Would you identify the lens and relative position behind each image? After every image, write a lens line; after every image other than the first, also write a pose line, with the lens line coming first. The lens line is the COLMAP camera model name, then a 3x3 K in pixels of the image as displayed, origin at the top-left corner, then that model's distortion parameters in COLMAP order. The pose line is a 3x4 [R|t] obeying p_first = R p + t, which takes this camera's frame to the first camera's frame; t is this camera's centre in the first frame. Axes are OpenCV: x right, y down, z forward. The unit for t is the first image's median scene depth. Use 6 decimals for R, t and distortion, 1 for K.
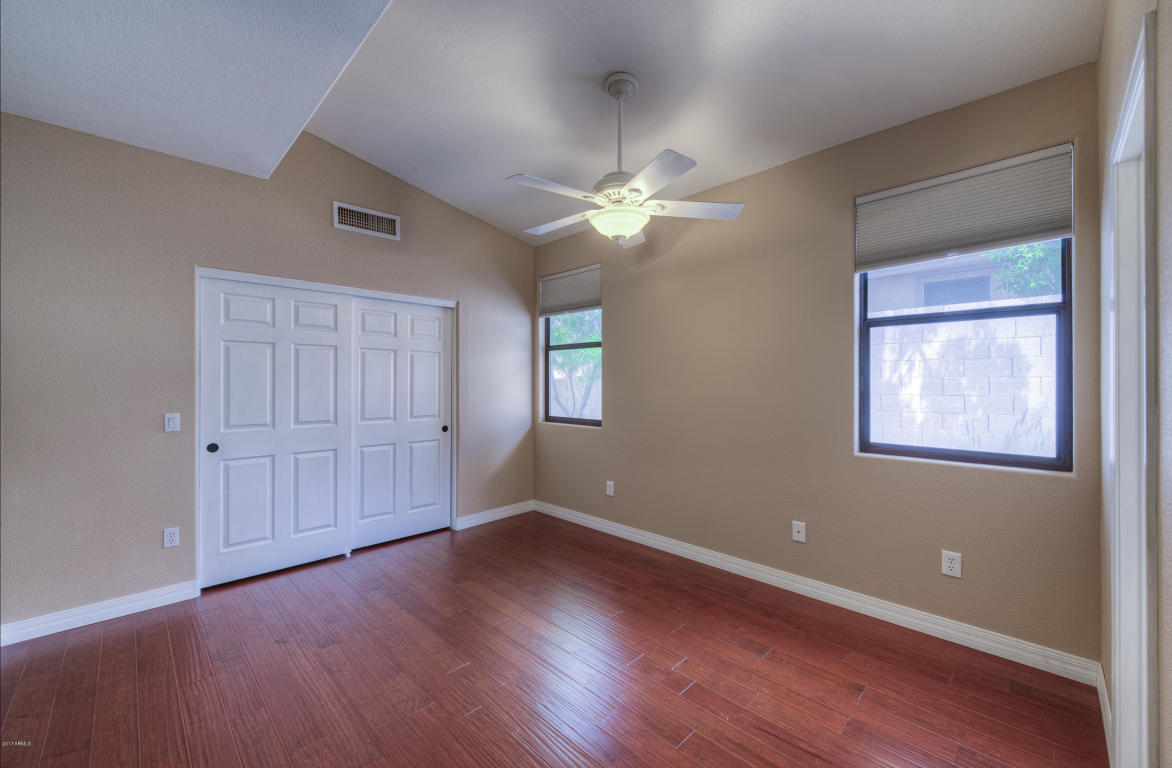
lens RADIAL K [[463.2, 0, 591.7], [0, 463.2, 381.2], [0, 0, 1]] dist [-0.002613, -0.000431]
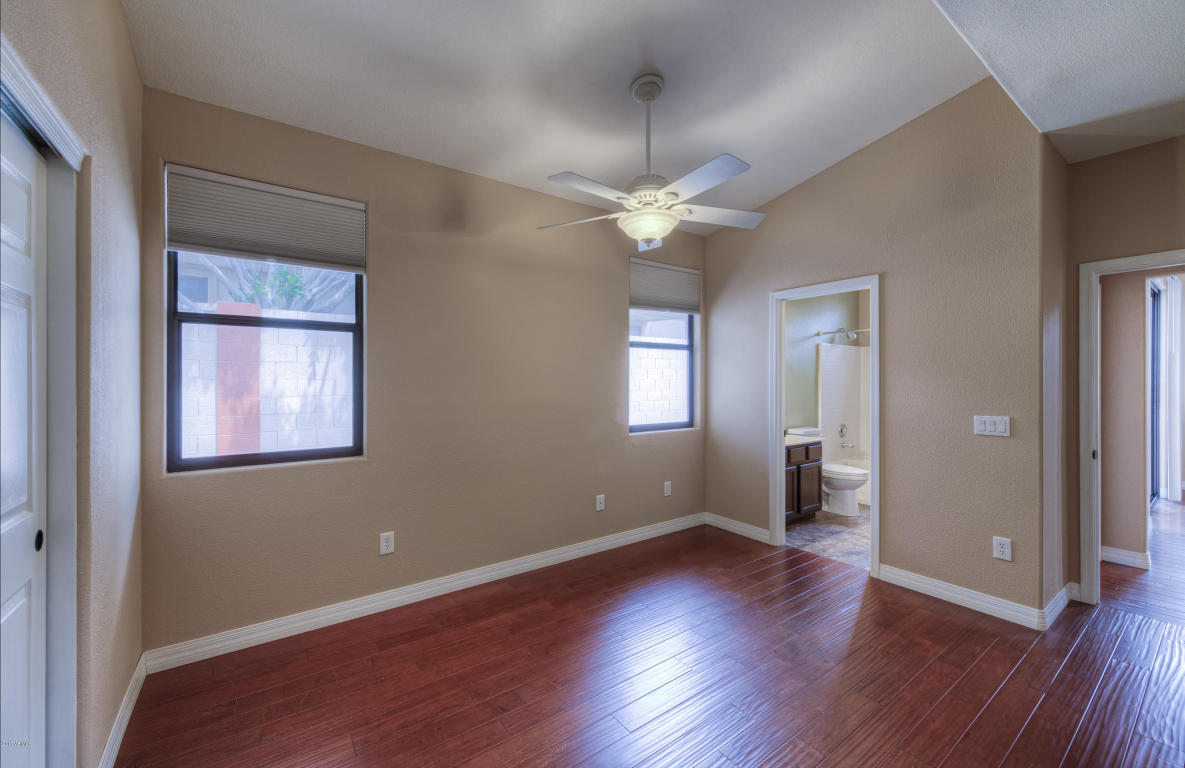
lens RADIAL K [[468.3, 0, 597.0], [0, 468.3, 381.7], [0, 0, 1]] dist [-0.002613, -0.000431]
pose [[0.151078, 0.003998, 0.988514, -0.504737], [0.005718, 0.999972, -0.004919, -0.000189], [-0.988505, 0.006395, 0.151051, 0.501854]]
